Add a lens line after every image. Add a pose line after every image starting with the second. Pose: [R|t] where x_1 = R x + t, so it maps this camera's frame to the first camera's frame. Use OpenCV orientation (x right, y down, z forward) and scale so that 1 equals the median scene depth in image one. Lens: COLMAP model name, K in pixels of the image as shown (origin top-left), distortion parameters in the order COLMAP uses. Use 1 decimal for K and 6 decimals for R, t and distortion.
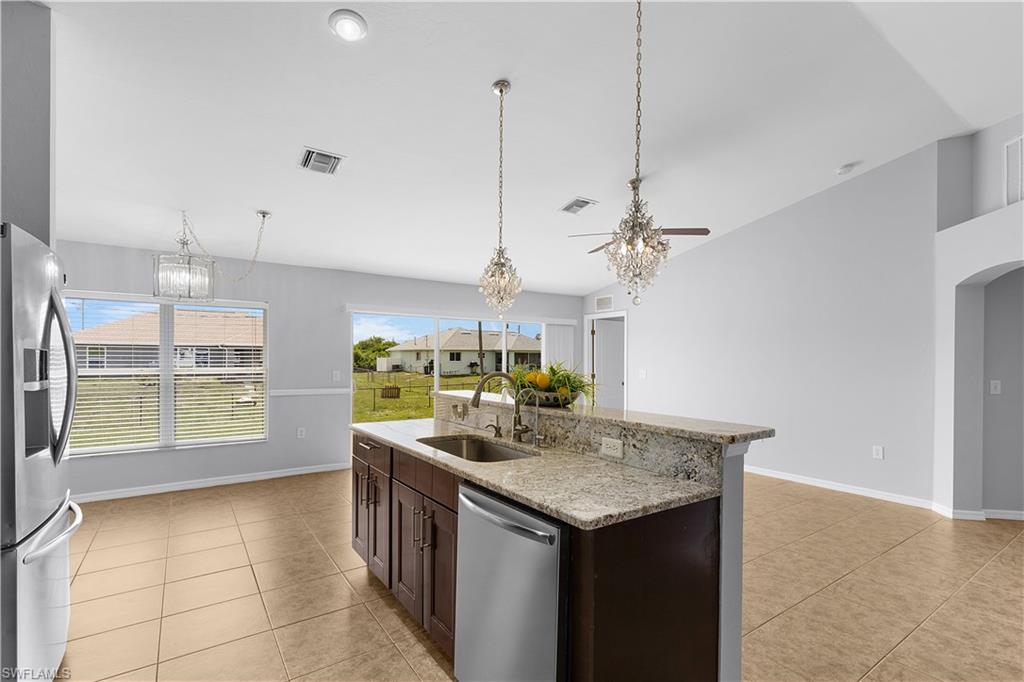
lens RADIAL K [[481.4, 0, 515.9], [0, 481.4, 359.8], [0, 0, 1]] dist [0.009353, -0.000620]
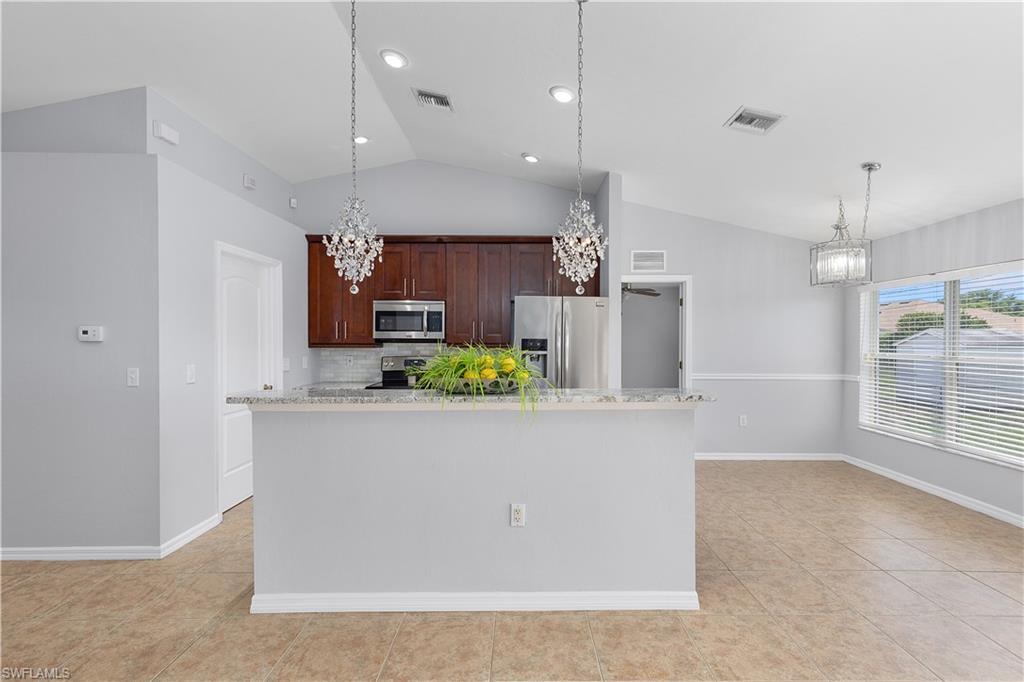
lens RADIAL K [[466.7, 0, 523.6], [0, 466.7, 342.7], [0, 0, 1]] dist [0.007151, -0.000300]
pose [[-0.565943, -0.000115, -0.824445, 0.791476], [-0.006956, 0.999965, 0.004636, -0.006251], [0.824415, 0.008359, -0.565924, 1.662909]]
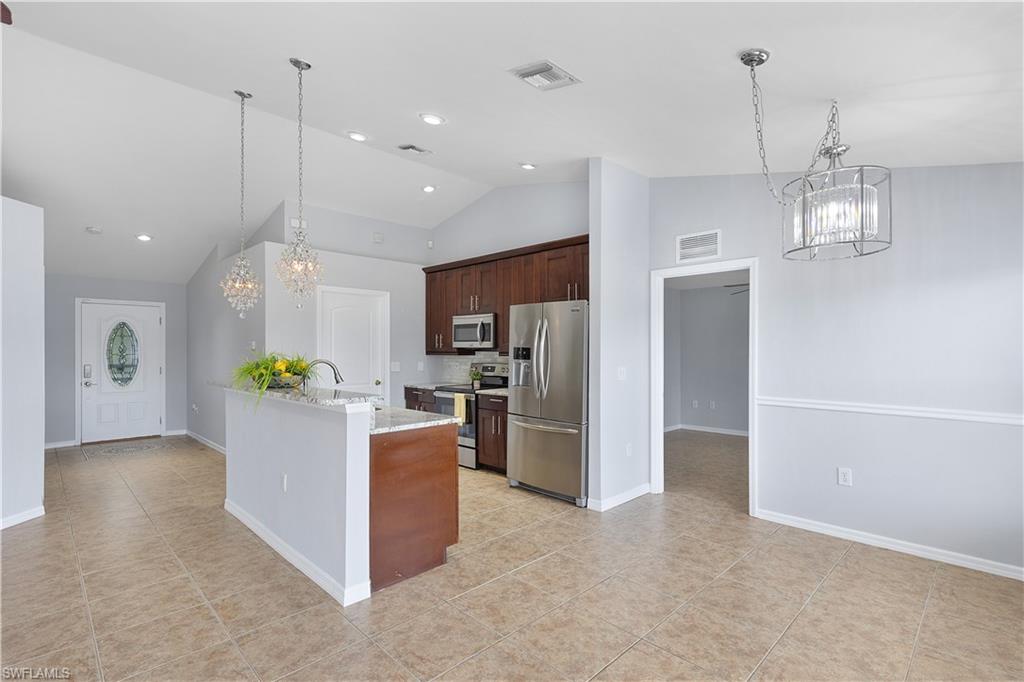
lens RADIAL K [[477.4, 0, 517.4], [0, 477.4, 349.4], [0, 0, 1]] dist [0.002577, -0.000127]
pose [[-0.983768, -0.005502, -0.179362, -0.335122], [-0.006077, 0.999978, 0.002658, -0.010078], [0.179343, 0.003705, -0.983780, 2.453571]]
